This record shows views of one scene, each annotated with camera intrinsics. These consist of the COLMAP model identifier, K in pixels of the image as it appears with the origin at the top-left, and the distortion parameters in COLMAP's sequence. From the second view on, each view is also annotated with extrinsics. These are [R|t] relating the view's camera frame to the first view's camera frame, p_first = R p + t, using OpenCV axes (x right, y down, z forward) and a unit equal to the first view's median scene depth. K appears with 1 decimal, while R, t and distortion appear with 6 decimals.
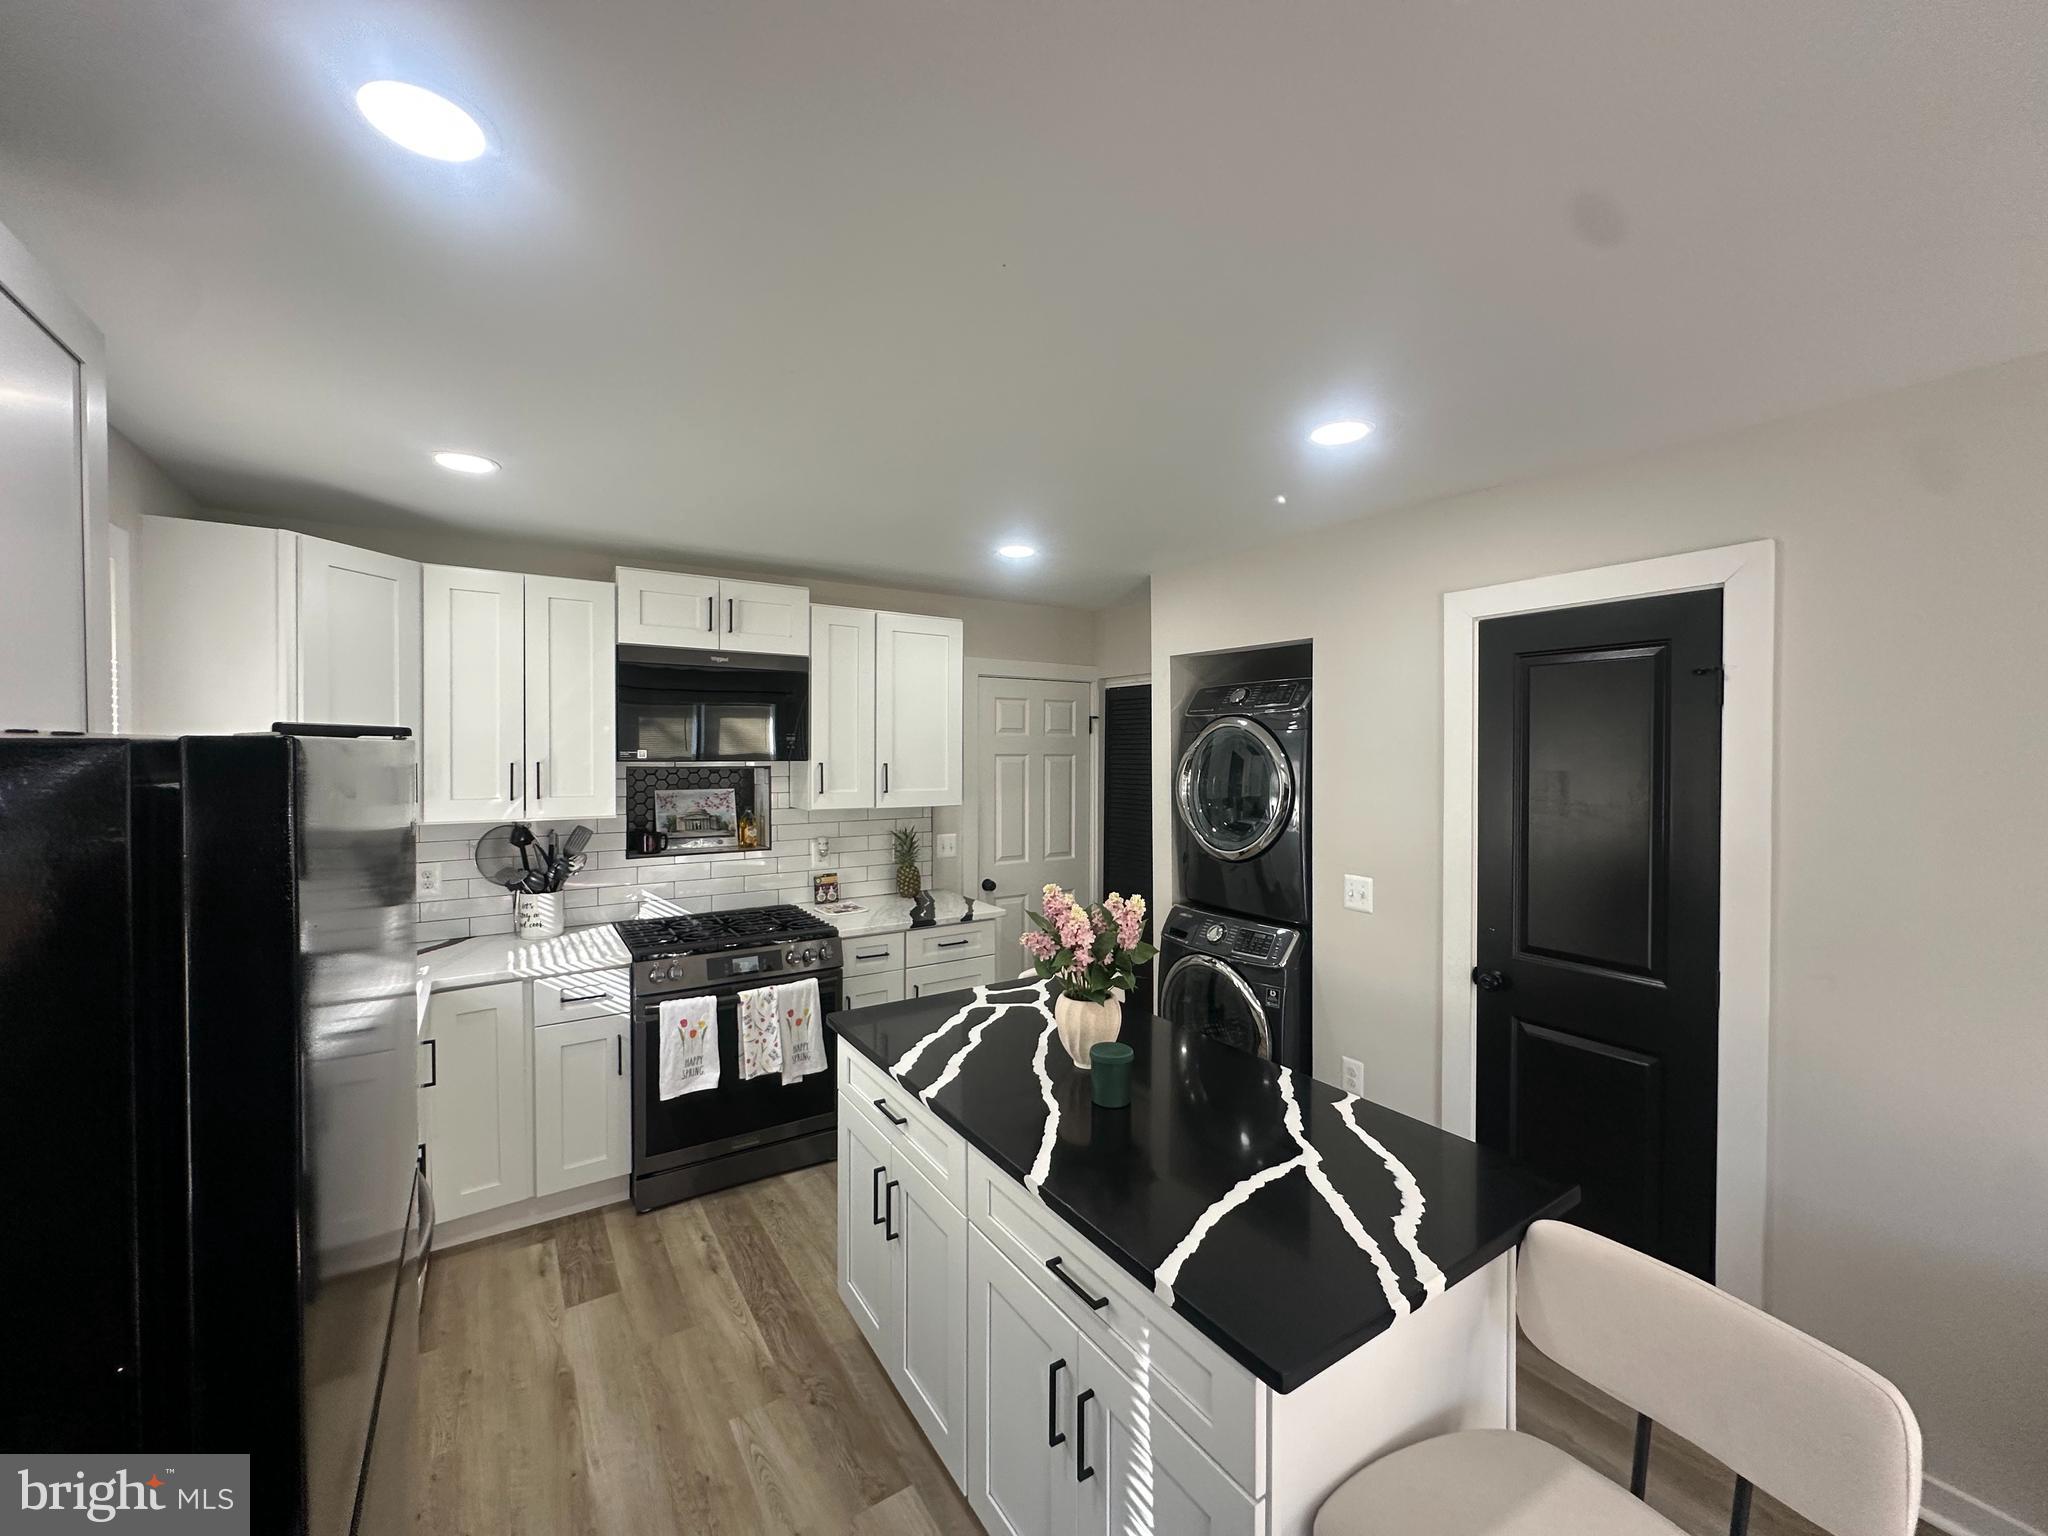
lens RADIAL K [[822.2, 0, 1024.9], [0, 822.2, 762.5], [0, 0, 1]] dist [-0.003477, 0.002333]
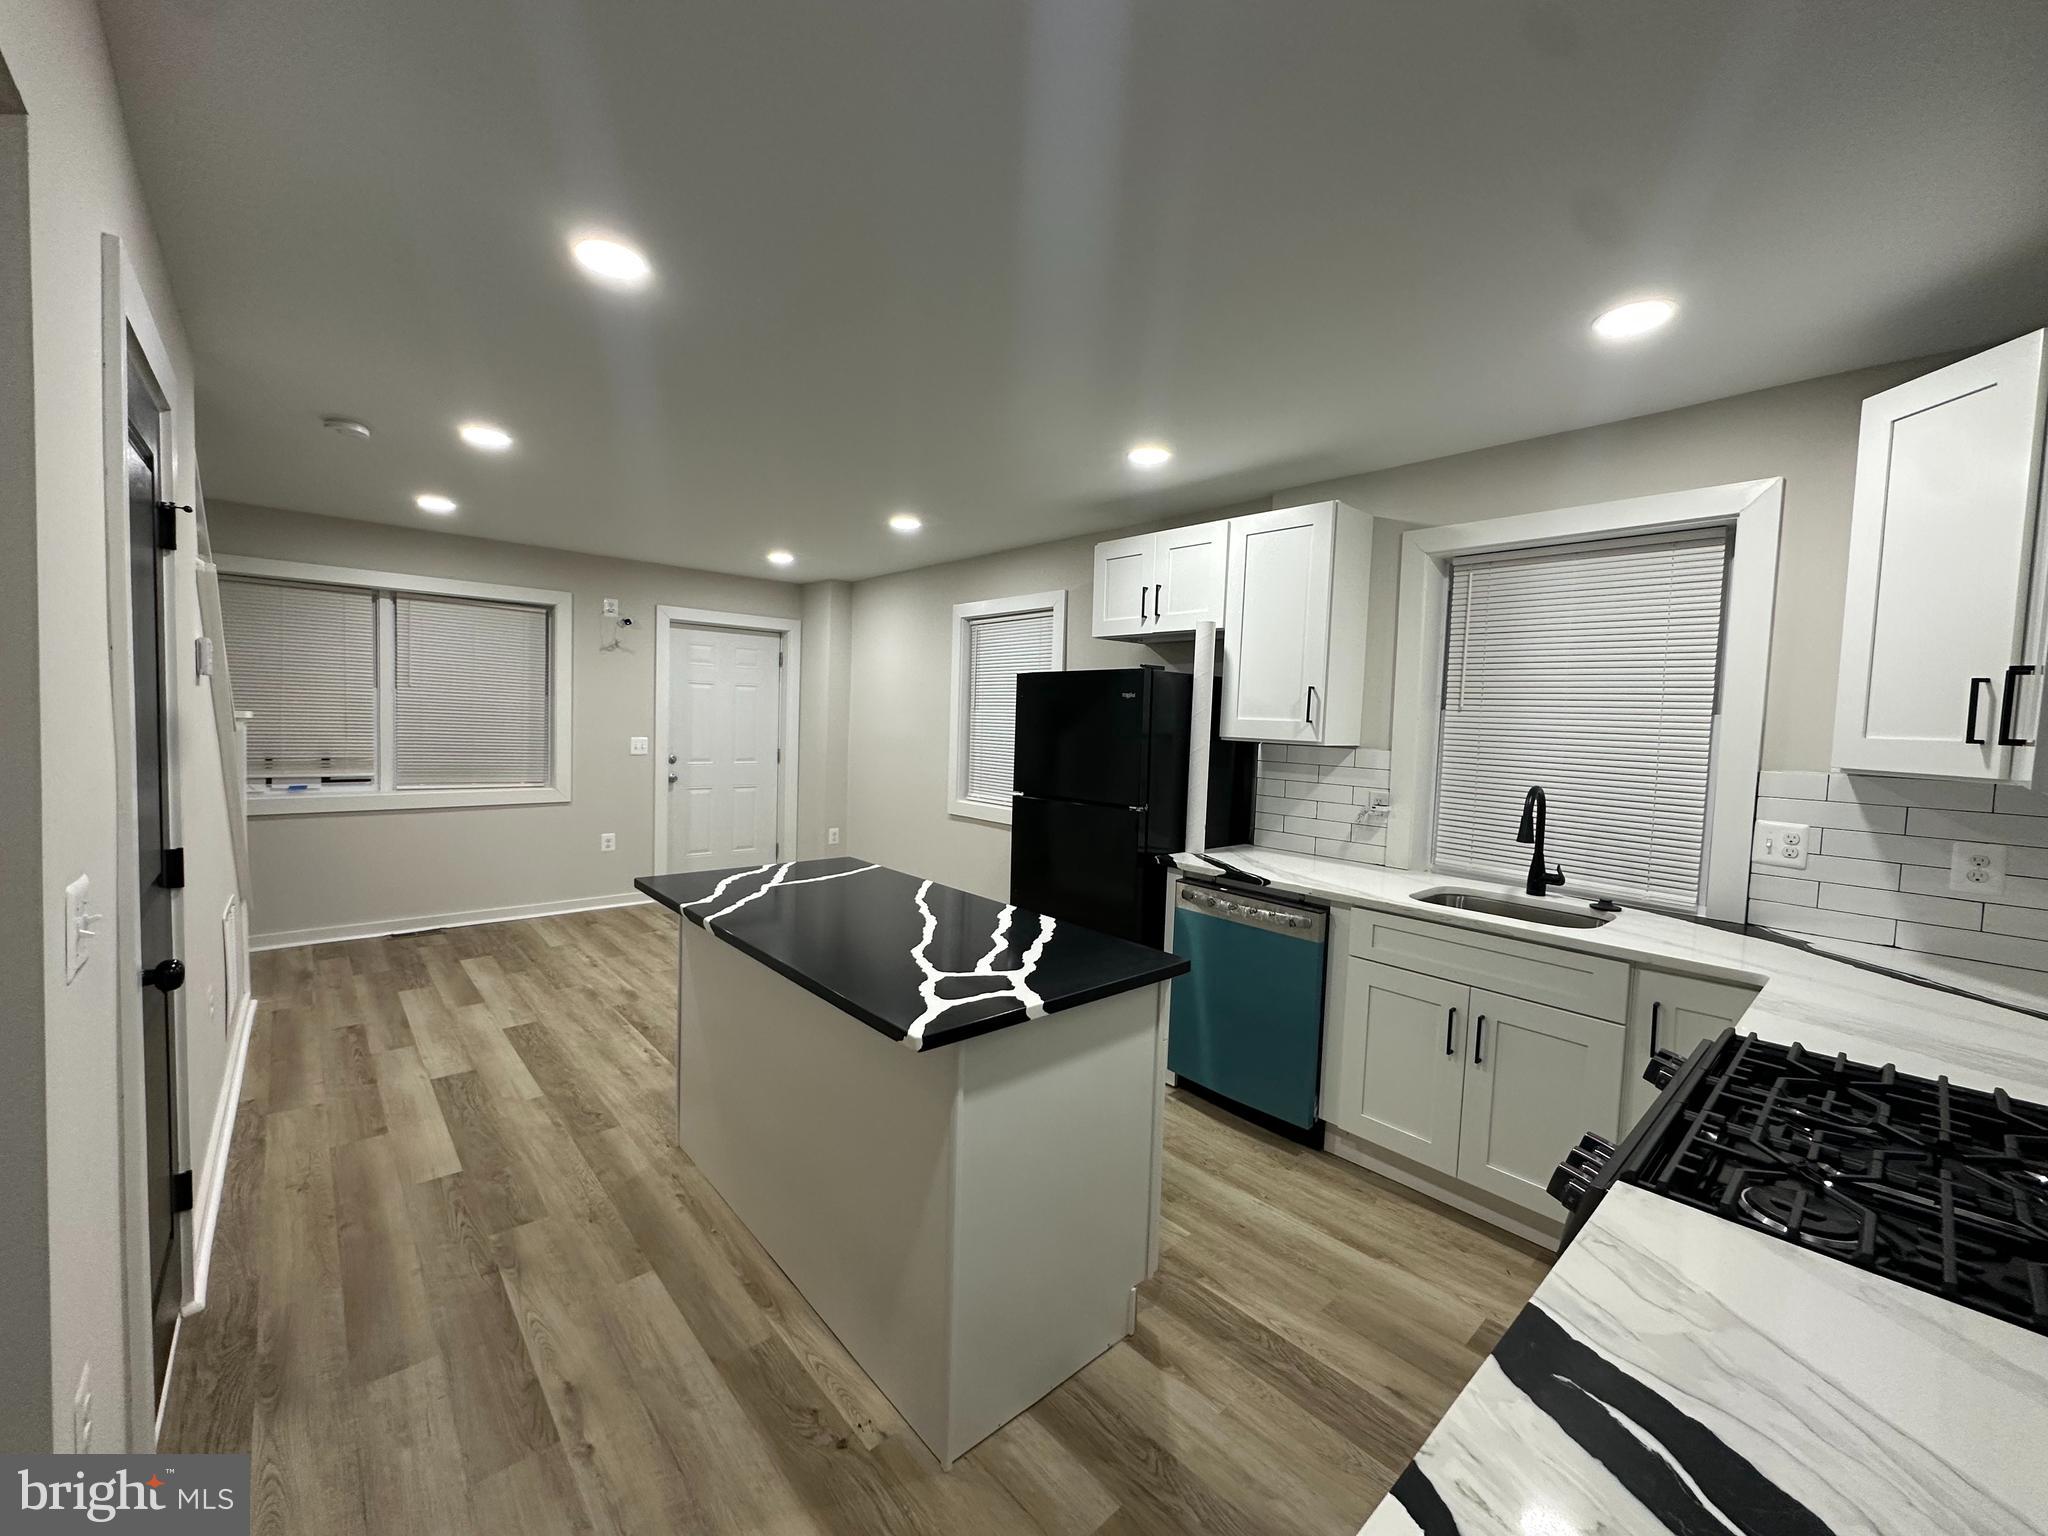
lens RADIAL K [[822.2, 0, 1027.8], [0, 822.2, 764.7], [0, 0, 1]] dist [-0.003477, 0.002333]
pose [[-0.988158, -0.025026, -0.151383, 0.051351], [-0.036409, 0.996675, 0.072897, 0.054472], [0.149056, 0.077545, -0.985784, 1.748181]]
